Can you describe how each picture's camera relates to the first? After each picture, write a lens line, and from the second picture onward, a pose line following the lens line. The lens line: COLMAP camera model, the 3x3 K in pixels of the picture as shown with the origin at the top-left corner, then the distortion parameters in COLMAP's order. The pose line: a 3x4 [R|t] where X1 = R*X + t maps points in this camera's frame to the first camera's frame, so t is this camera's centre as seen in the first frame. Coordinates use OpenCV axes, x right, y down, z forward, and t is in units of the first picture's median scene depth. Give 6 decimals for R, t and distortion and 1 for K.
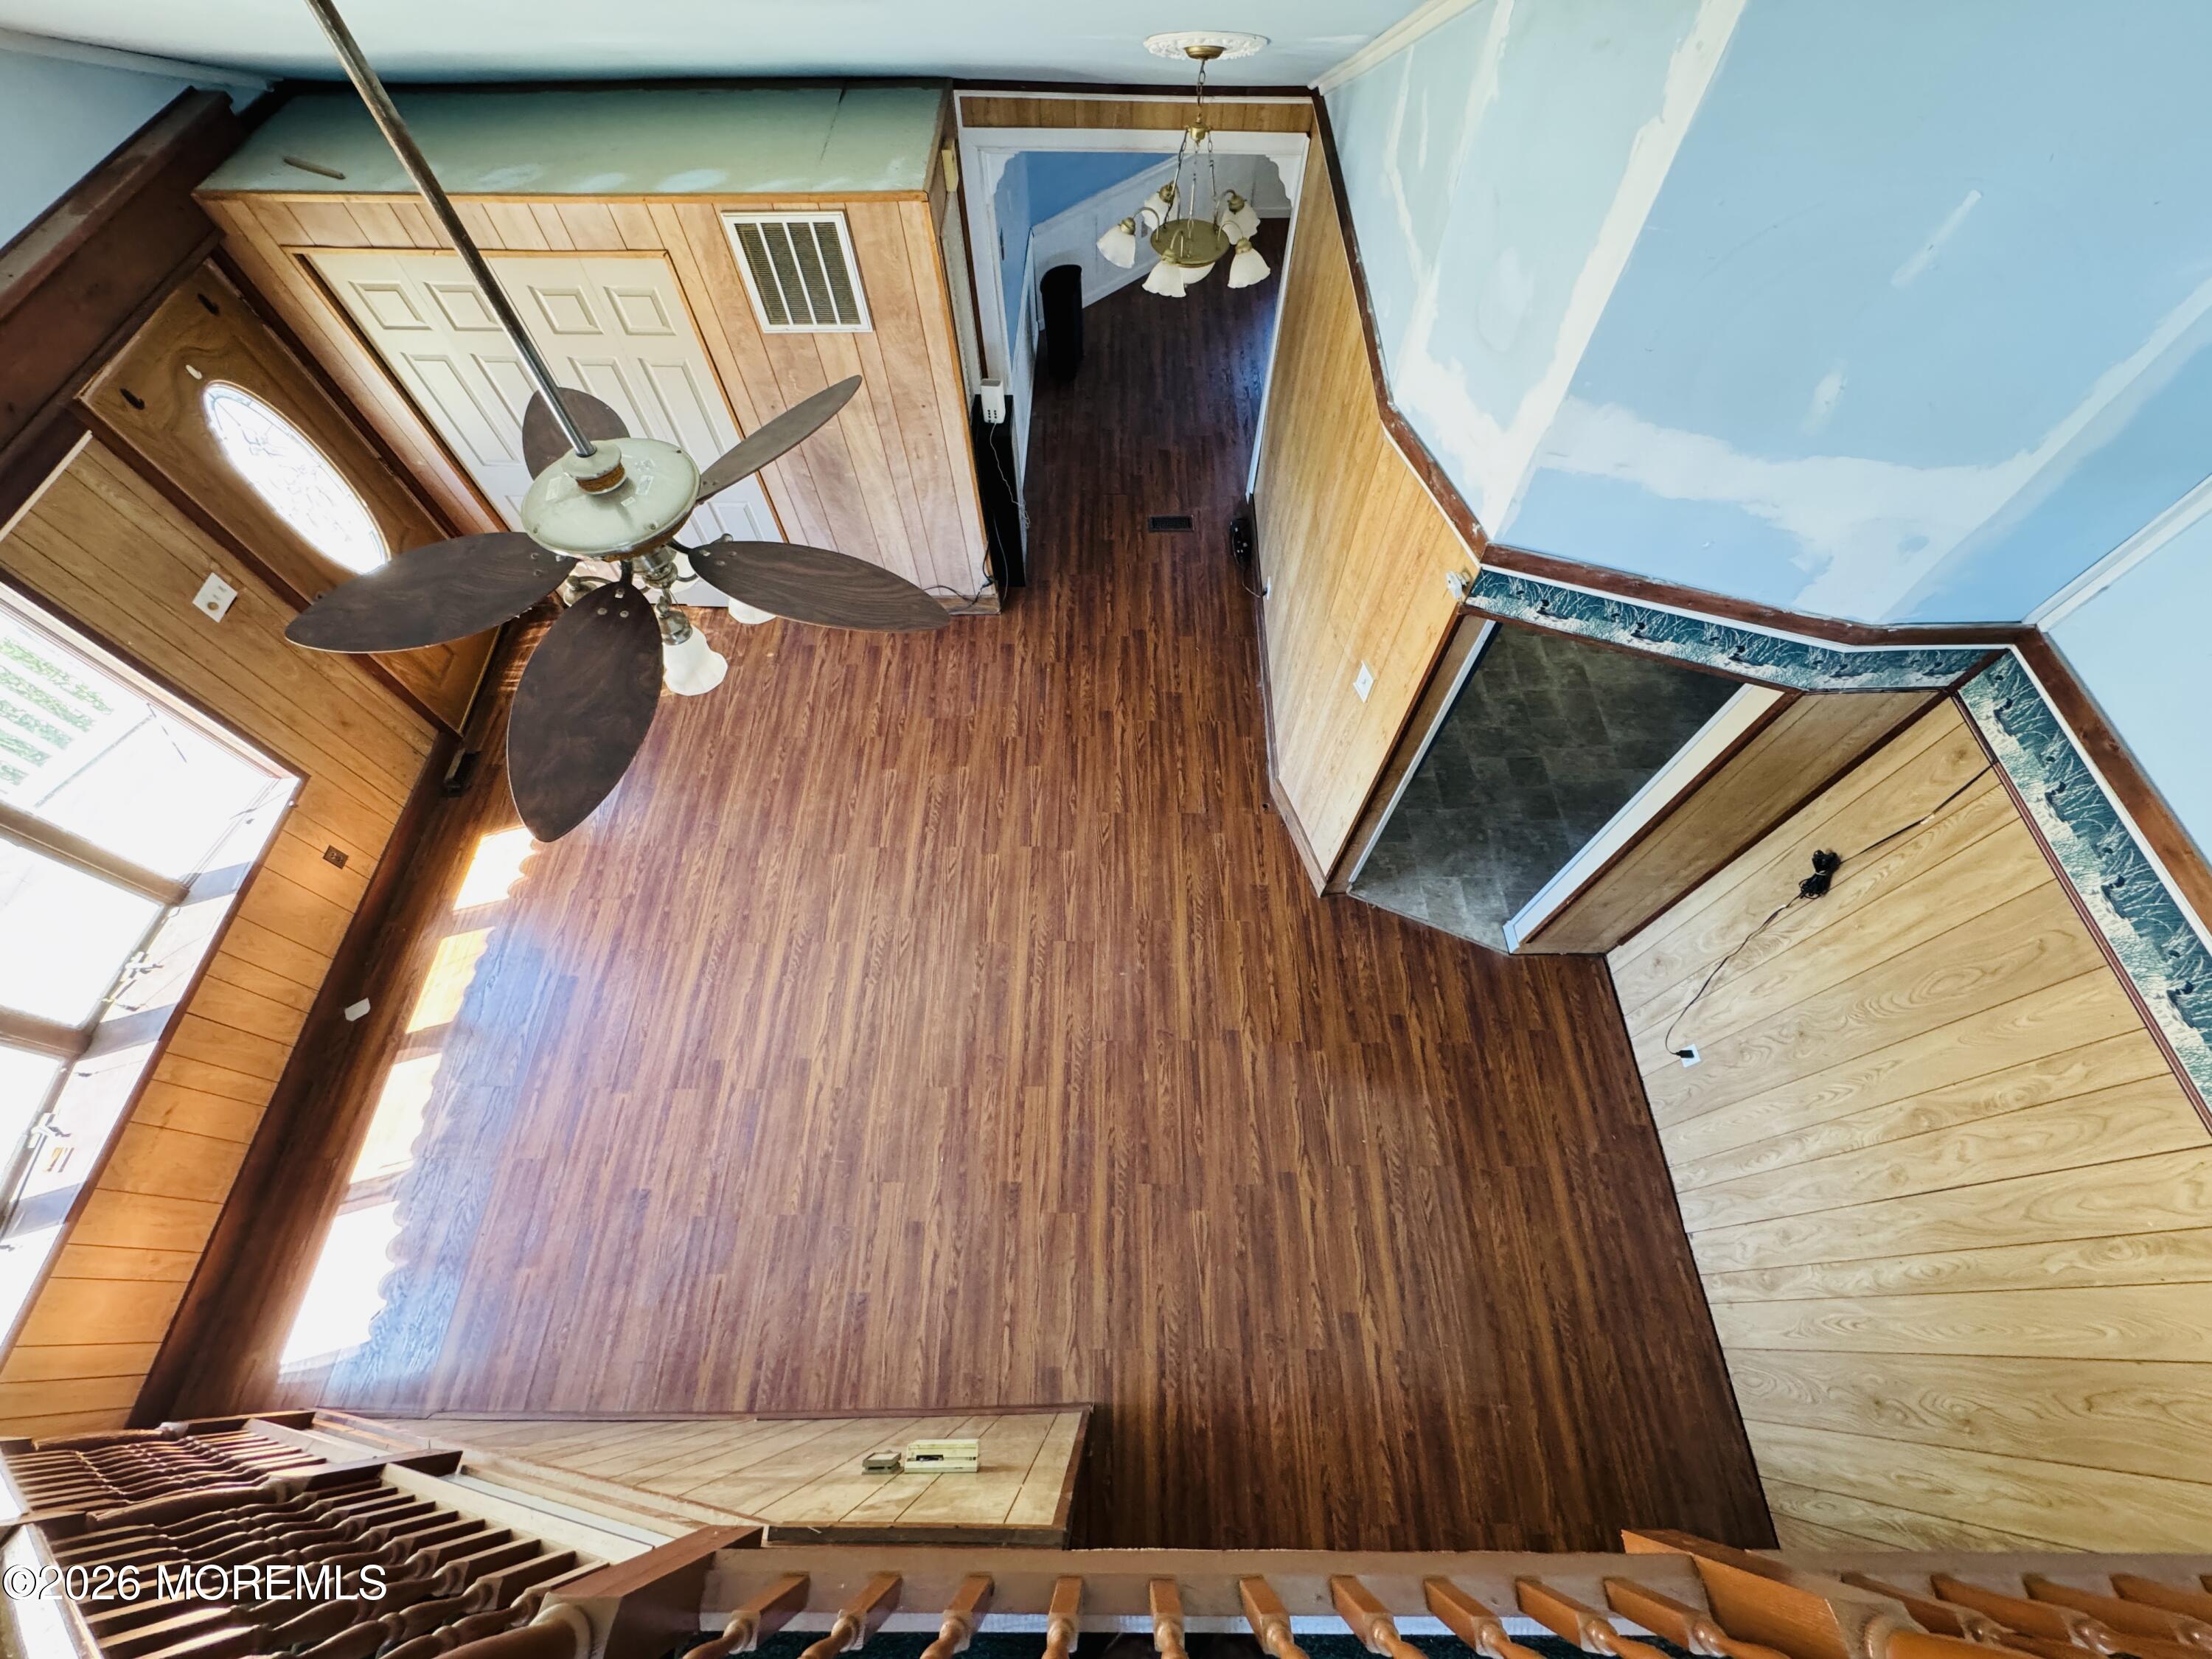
lens RADIAL K [[882.3, 0, 1105.7], [0, 882.3, 826.4], [0, 0, 1]] dist [-0.004875, 0.000713]
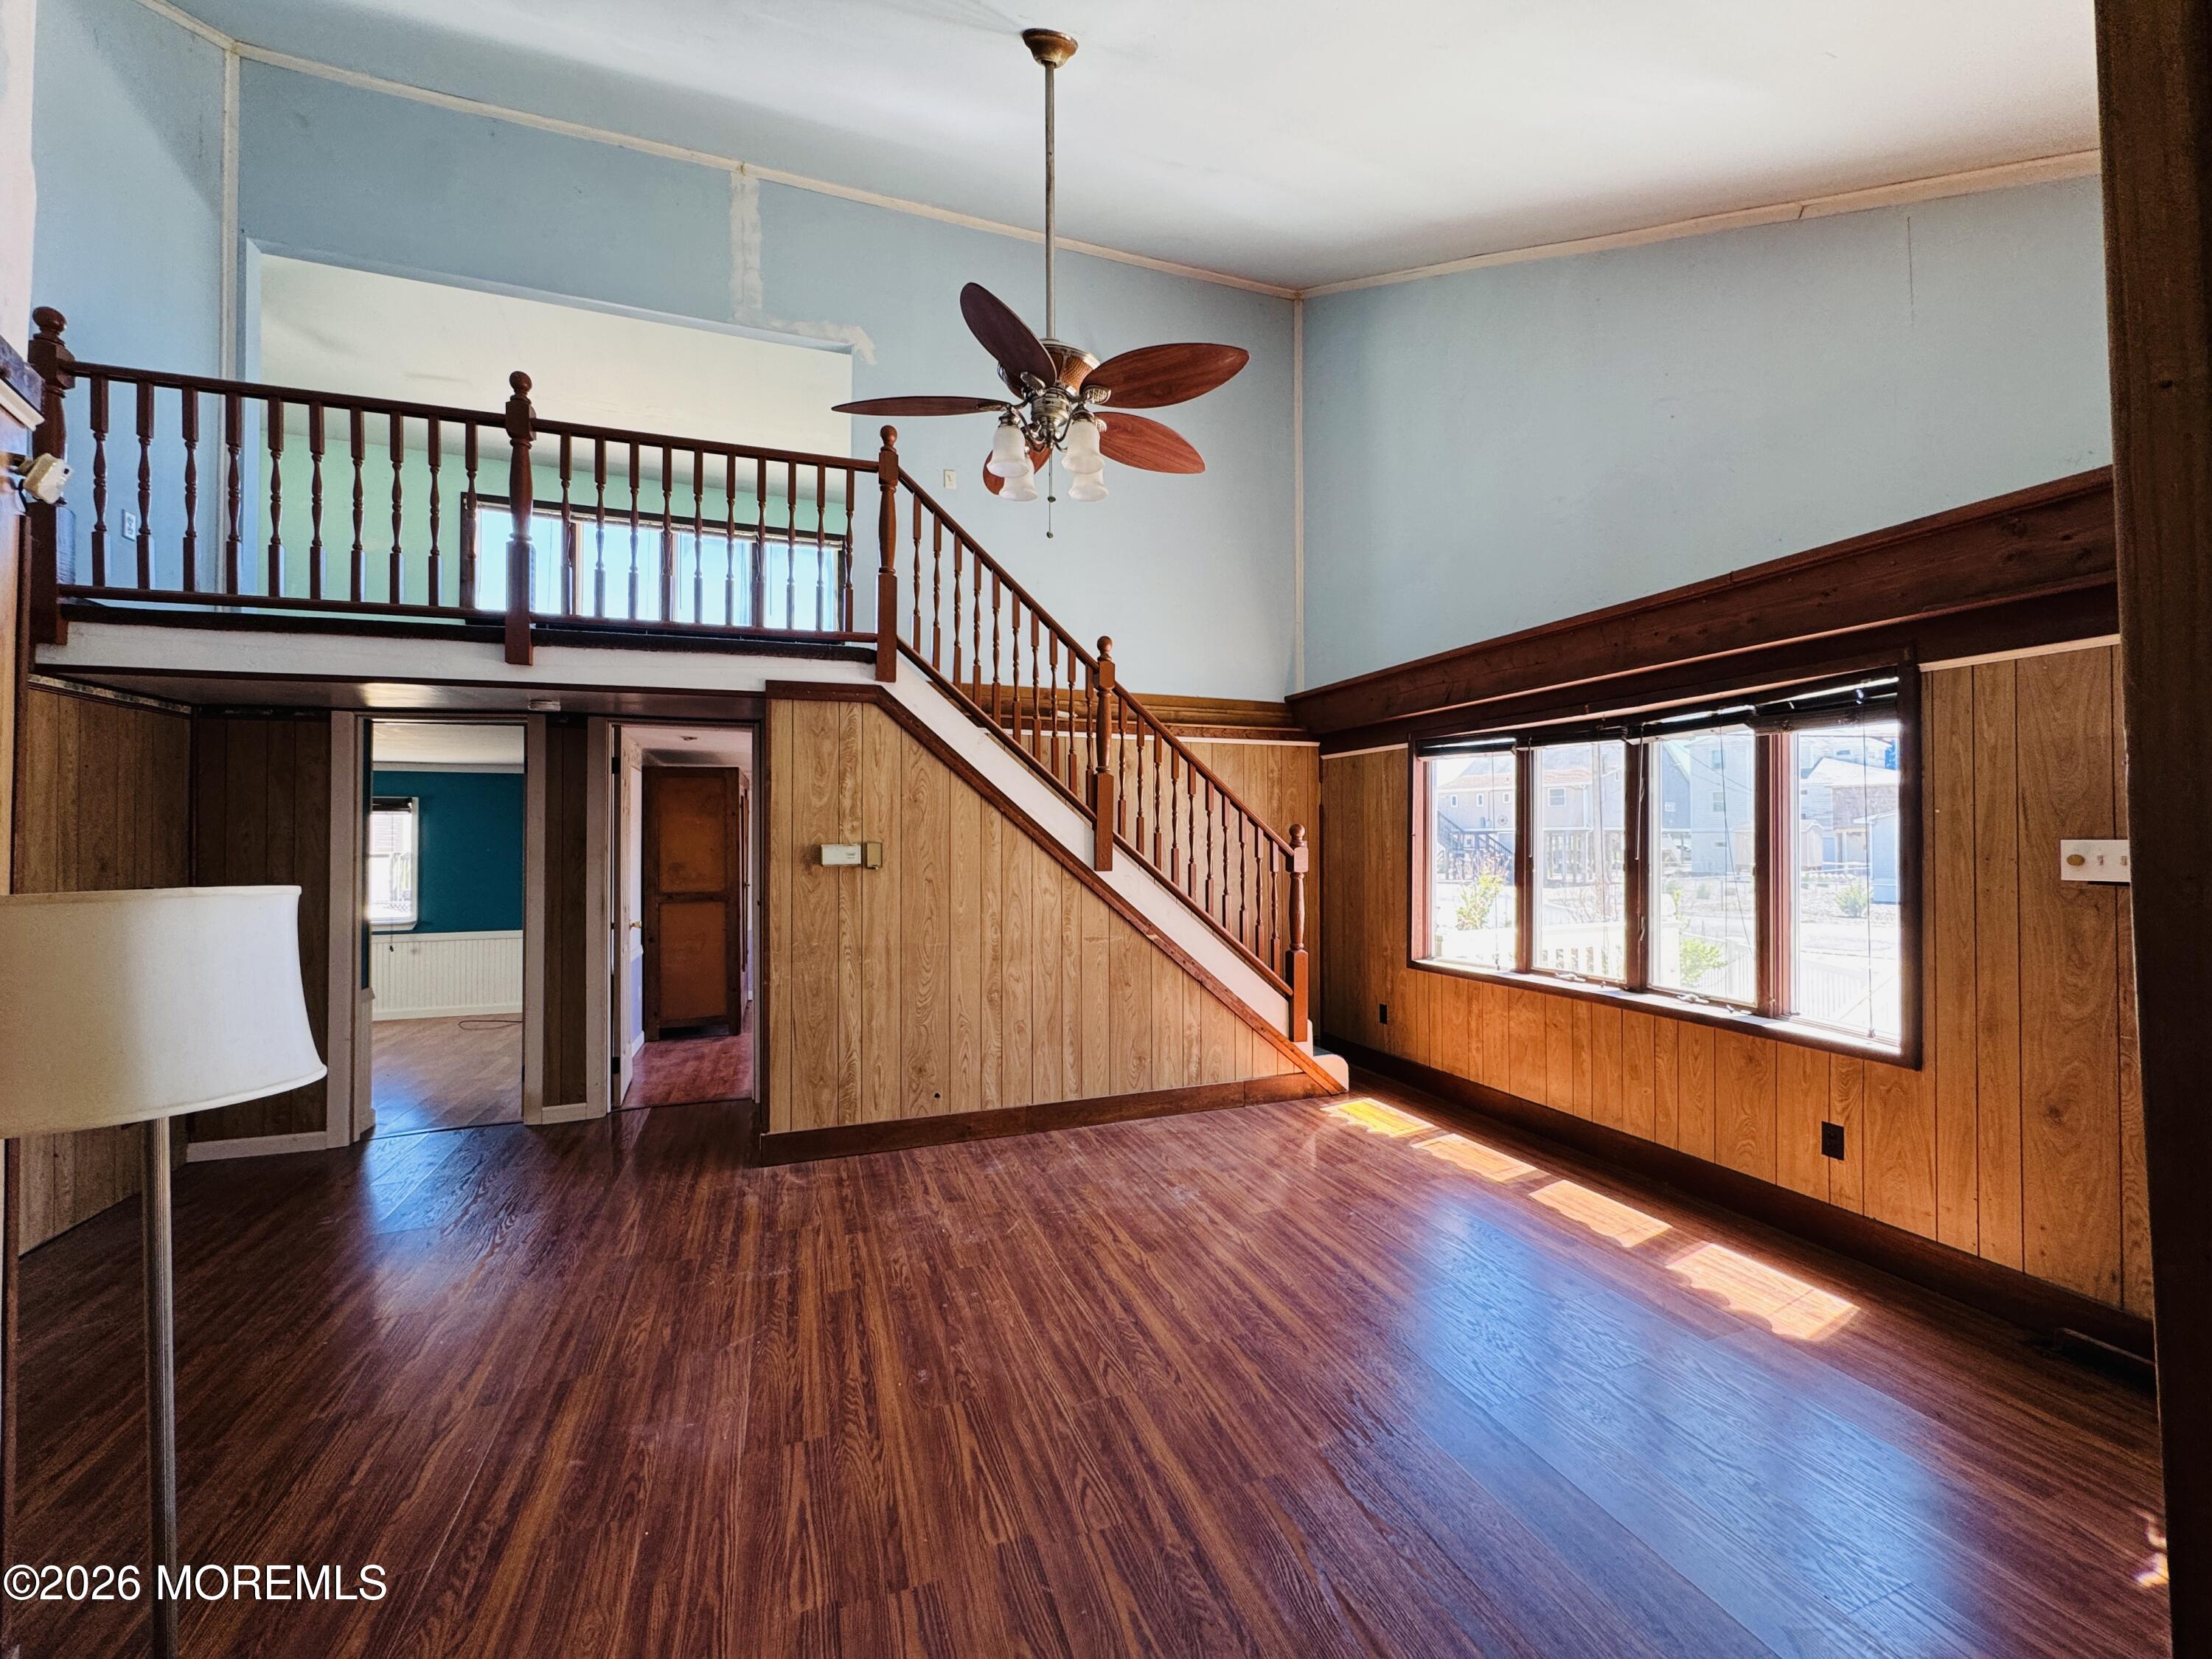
lens RADIAL K [[882.3, 0, 1105.7], [0, 882.3, 826.4], [0, 0, 1]] dist [-0.004875, 0.000713]
pose [[-0.940700, 0.006456, -0.339179, -0.040319], [-0.288382, 0.511338, 0.809549, -0.521277], [0.178661, 0.859356, -0.479154, 1.003838]]
